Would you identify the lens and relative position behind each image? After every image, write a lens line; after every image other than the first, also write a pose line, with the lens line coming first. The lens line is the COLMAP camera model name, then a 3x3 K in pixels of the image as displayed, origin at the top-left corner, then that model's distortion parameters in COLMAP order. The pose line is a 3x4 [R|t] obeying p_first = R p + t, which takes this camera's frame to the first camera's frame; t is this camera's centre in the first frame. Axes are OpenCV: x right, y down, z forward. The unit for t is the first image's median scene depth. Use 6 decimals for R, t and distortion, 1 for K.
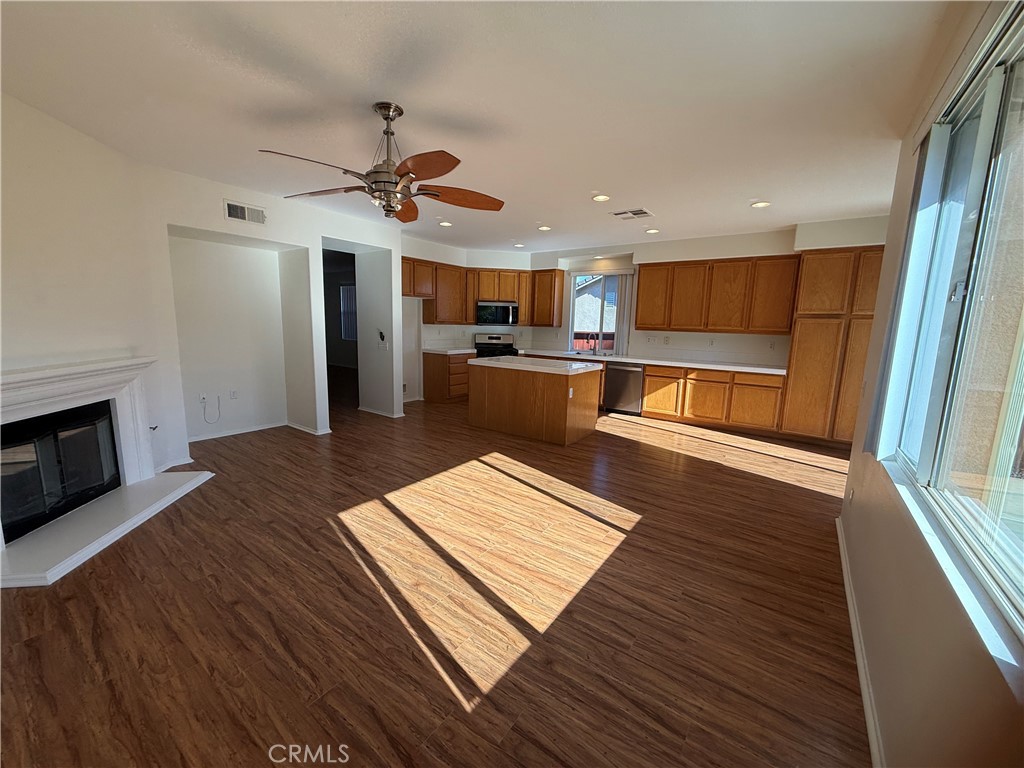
lens RADIAL K [[406.3, 0, 509.8], [0, 406.3, 385.6], [0, 0, 1]] dist [-0.000253, 0.000719]
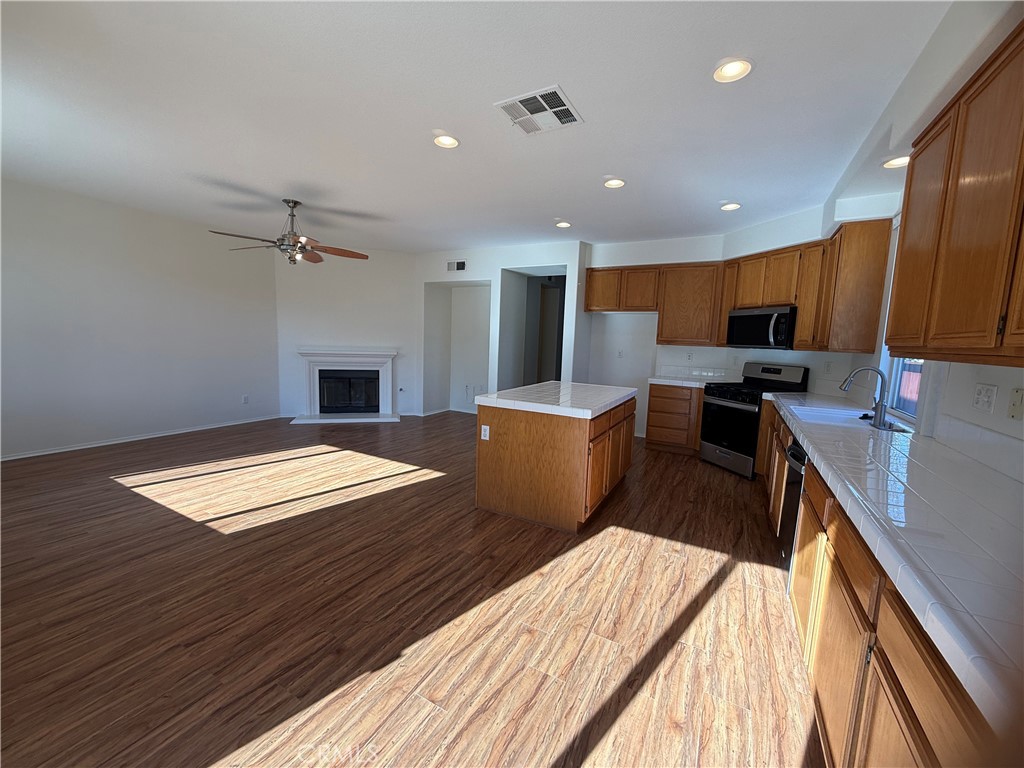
lens RADIAL K [[406.3, 0, 510.7], [0, 406.3, 384.8], [0, 0, 1]] dist [-0.000253, 0.000719]
pose [[0.120478, 0.094822, -0.988177, 1.018644], [-0.184646, 0.980198, 0.071544, -0.145634], [0.975393, 0.173844, 0.135601, 1.166742]]
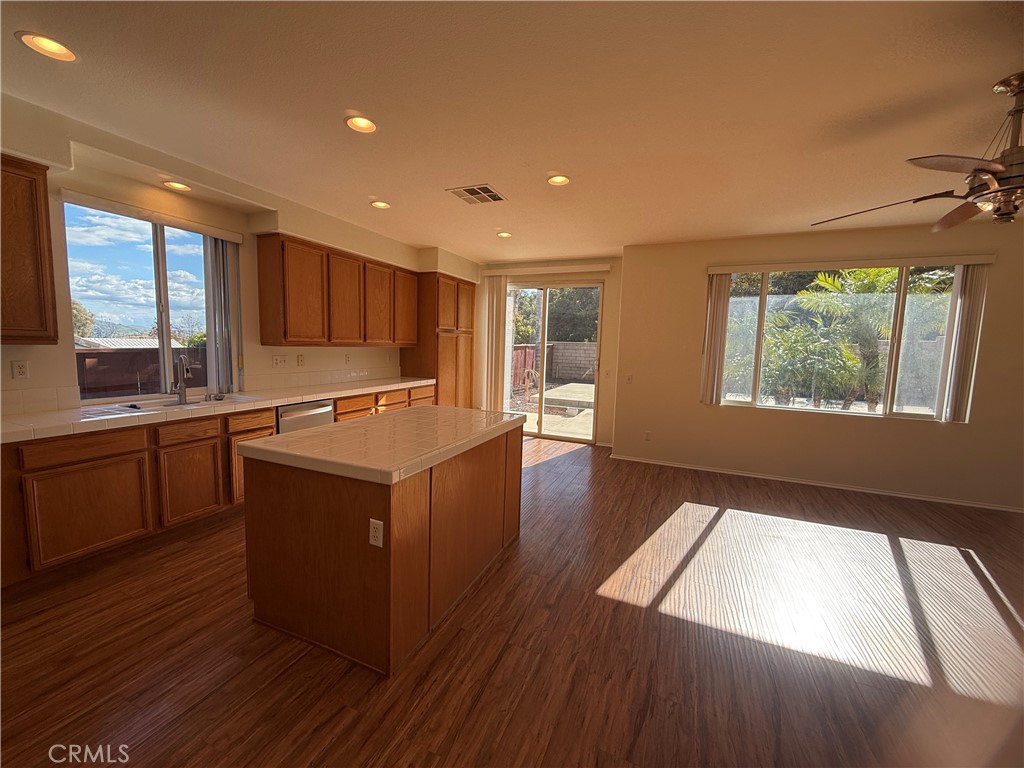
lens RADIAL K [[406.3, 0, 510.5], [0, 406.3, 380.8], [0, 0, 1]] dist [-0.000253, 0.000719]
pose [[-0.218708, -0.122195, 0.968109, -0.581713], [0.118092, 0.981521, 0.150566, -0.238346], [-0.968618, 0.147256, -0.200236, 1.393313]]
